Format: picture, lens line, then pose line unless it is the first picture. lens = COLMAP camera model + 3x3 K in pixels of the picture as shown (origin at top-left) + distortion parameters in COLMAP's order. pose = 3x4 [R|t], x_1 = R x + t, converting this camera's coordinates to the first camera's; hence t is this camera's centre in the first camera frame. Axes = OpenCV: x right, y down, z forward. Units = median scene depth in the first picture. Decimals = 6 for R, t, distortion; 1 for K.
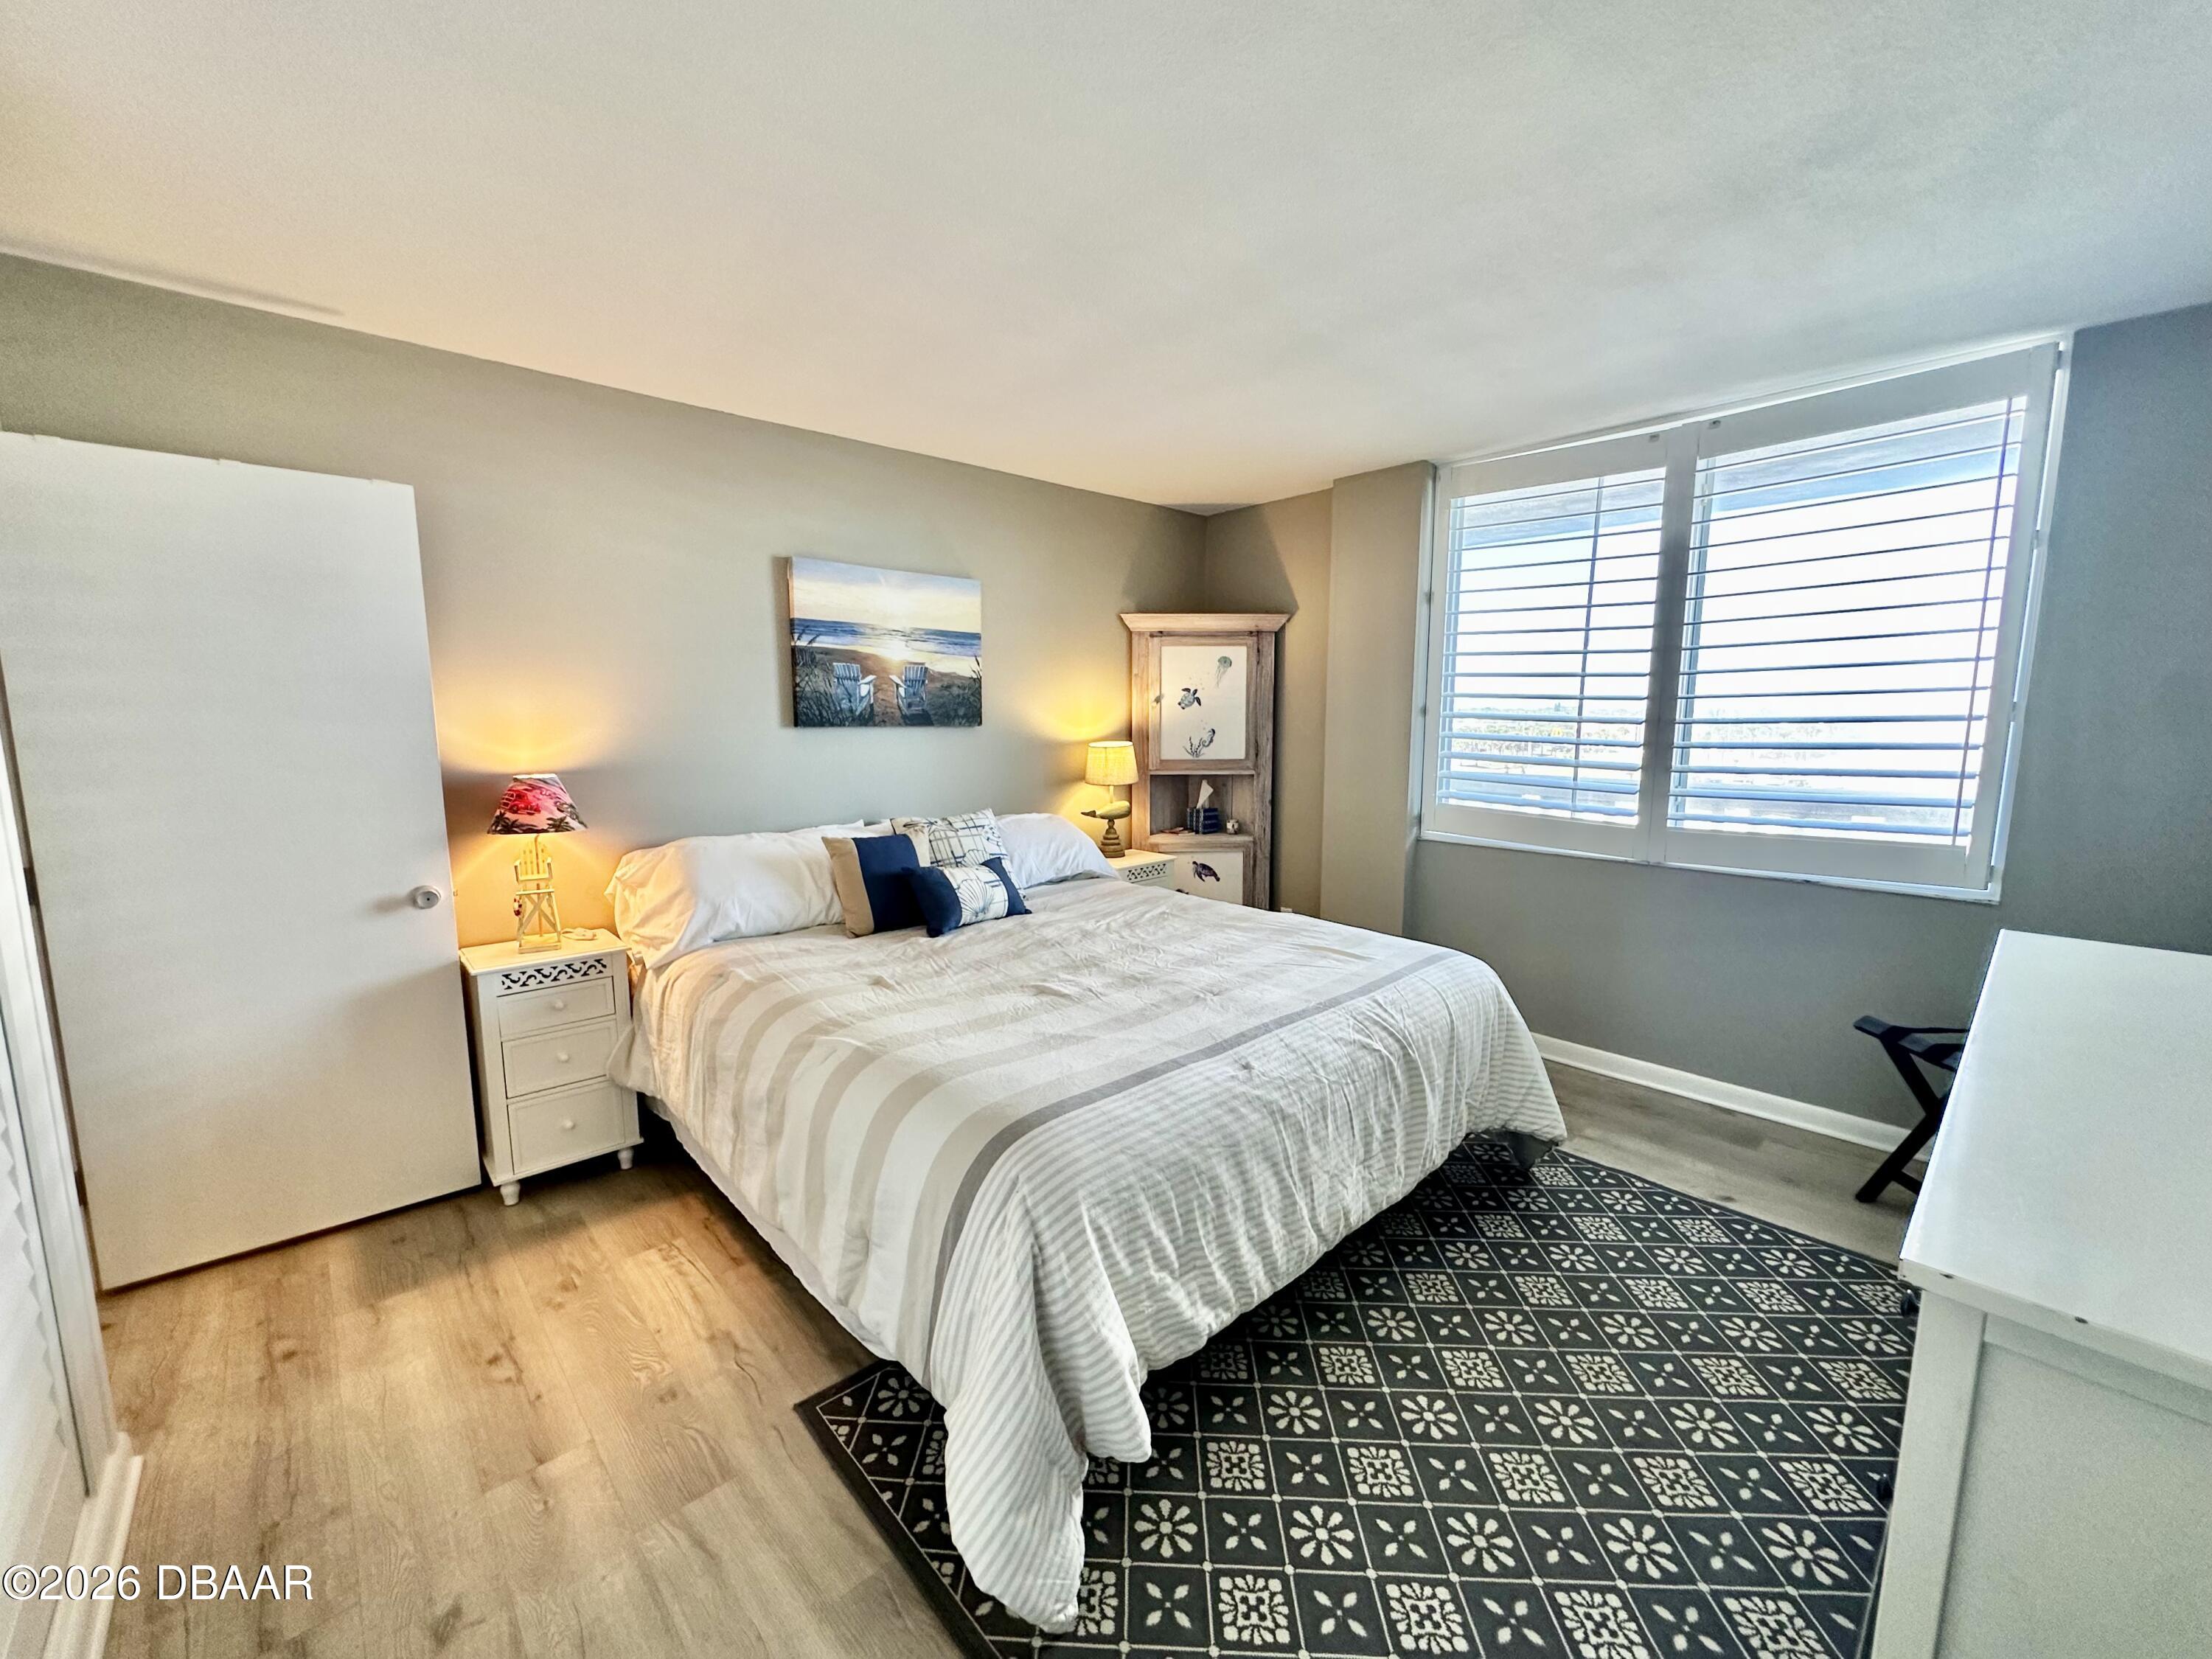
lens RADIAL K [[884.3, 0, 1106.7], [0, 884.3, 831.6], [0, 0, 1]] dist [-0.002582, 0.000075]
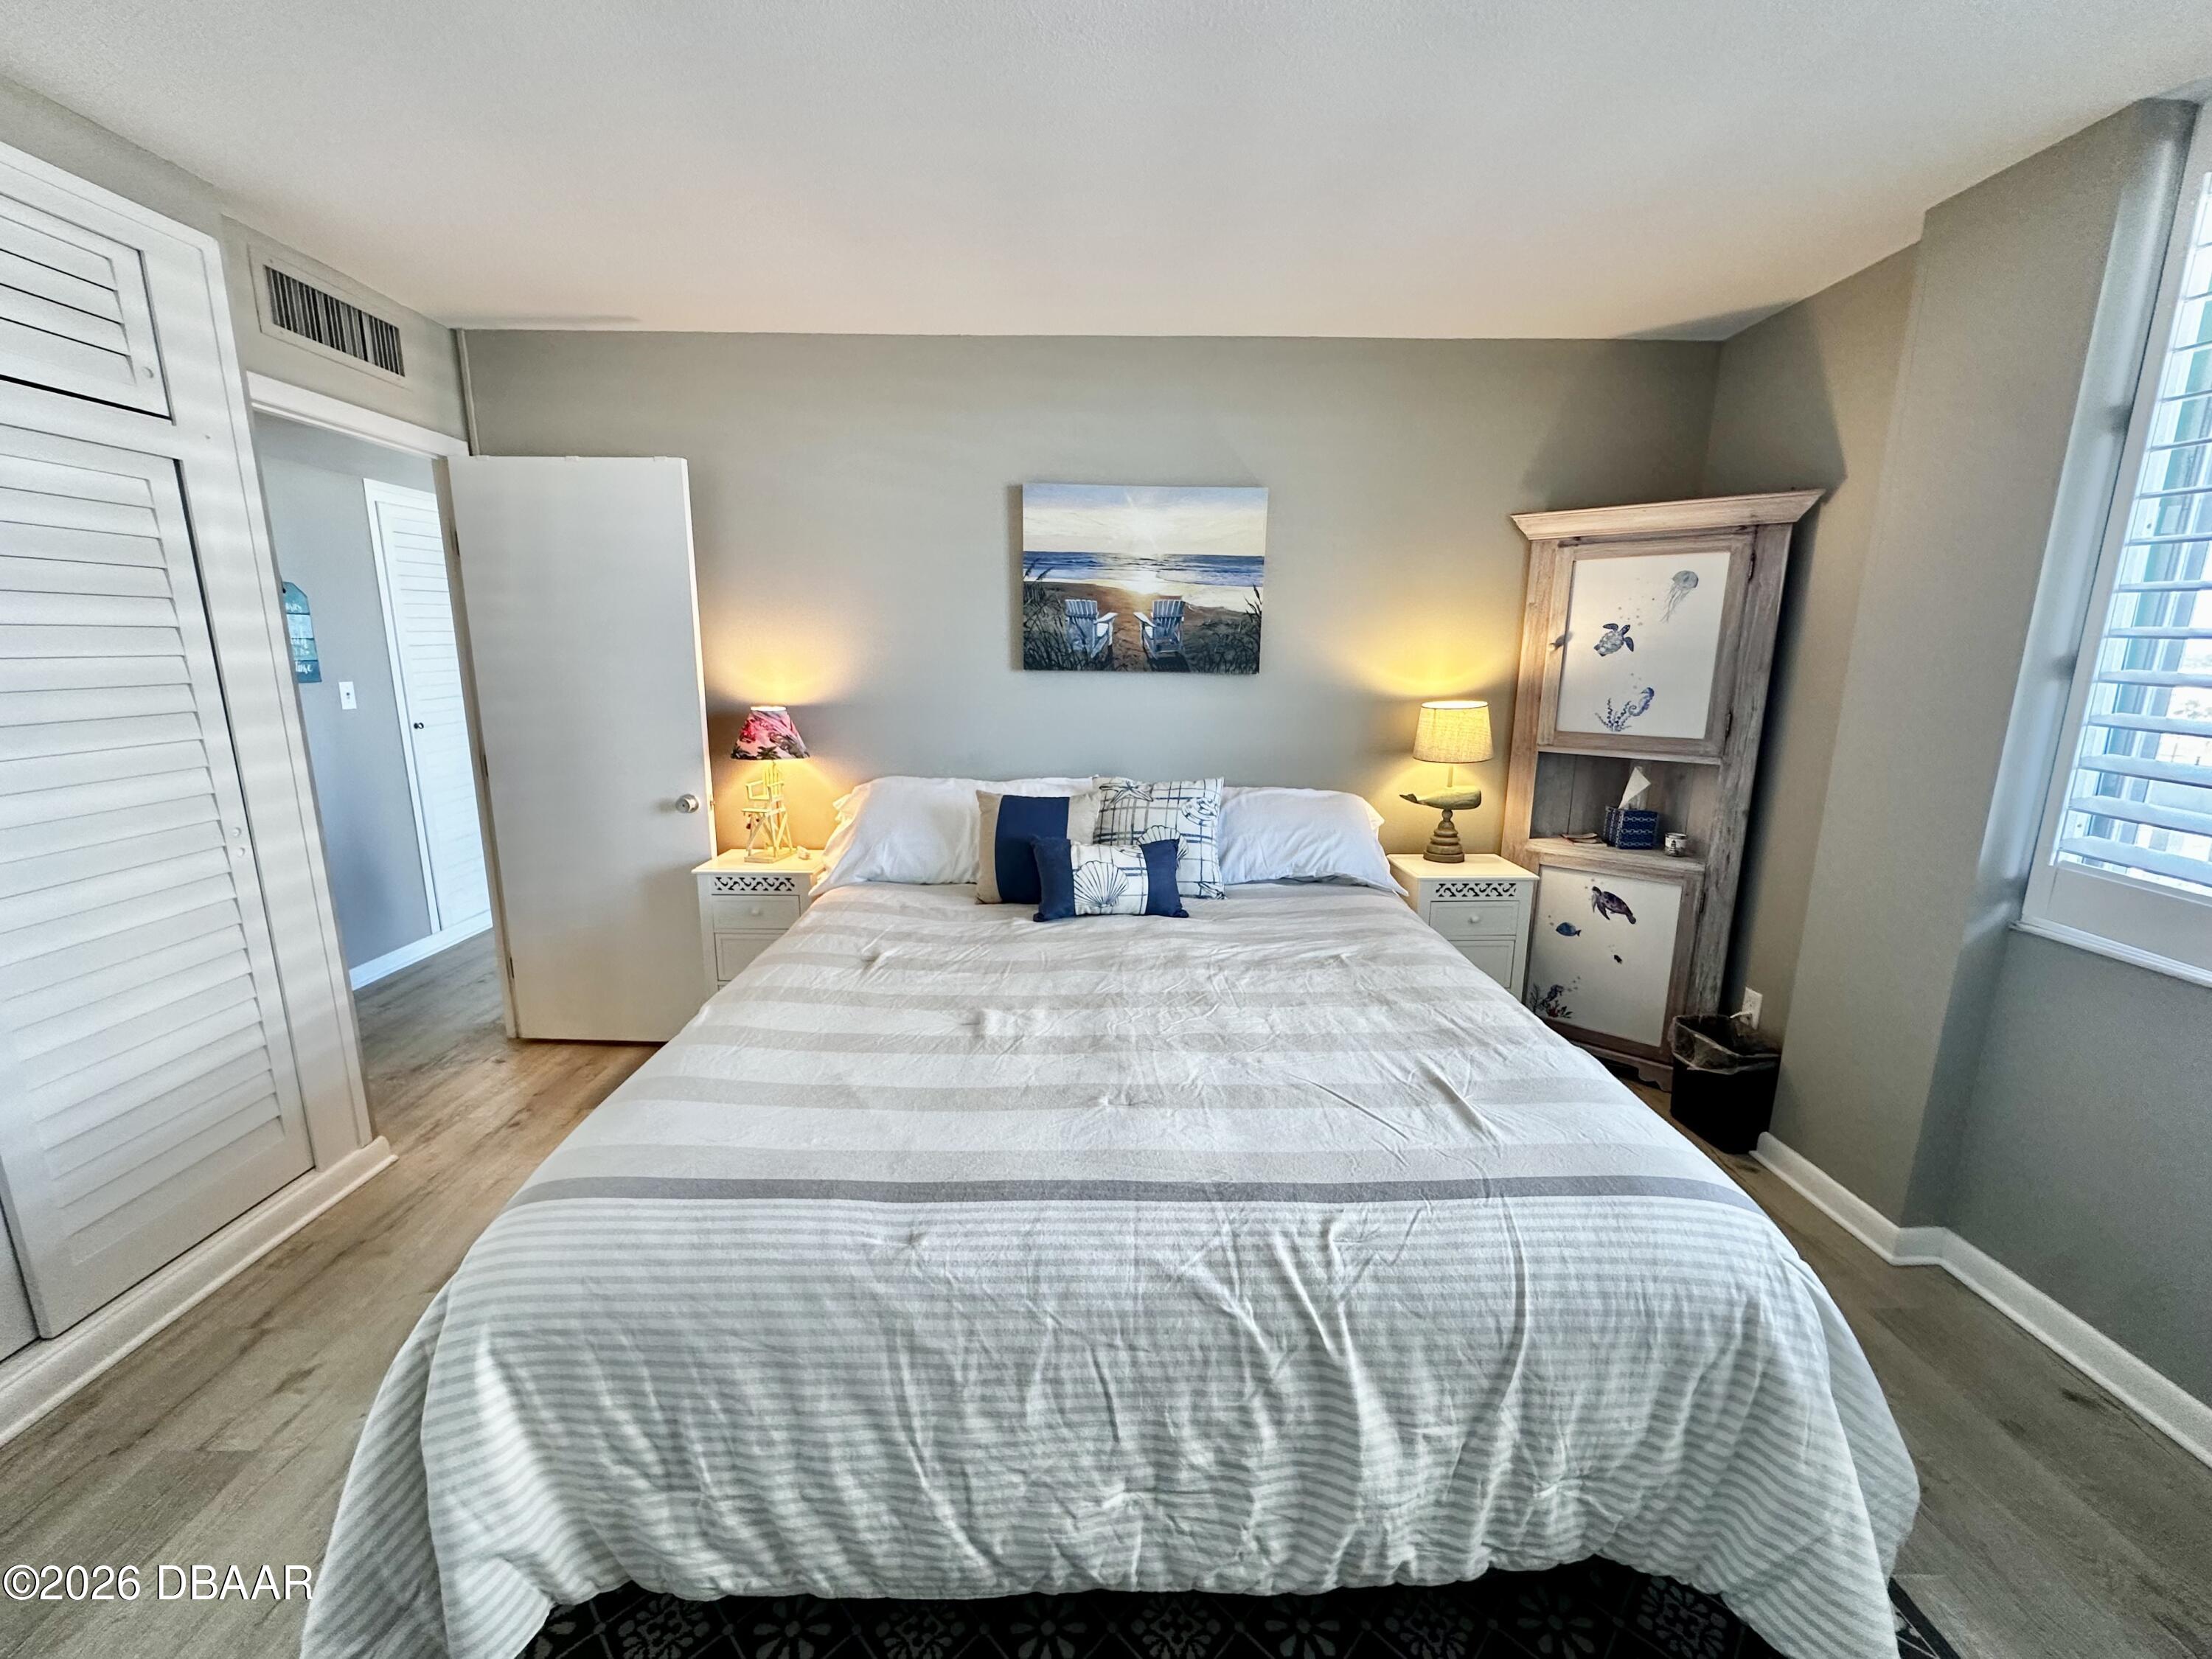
lens RADIAL K [[884.3, 0, 1106.7], [0, 884.3, 831.6], [0, 0, 1]] dist [-0.002582, 0.000075]
pose [[0.740033, 0.144275, -0.656914, 0.346678], [-0.100061, 0.989469, 0.104590, -0.054200], [0.665085, -0.011669, 0.746676, 0.346732]]
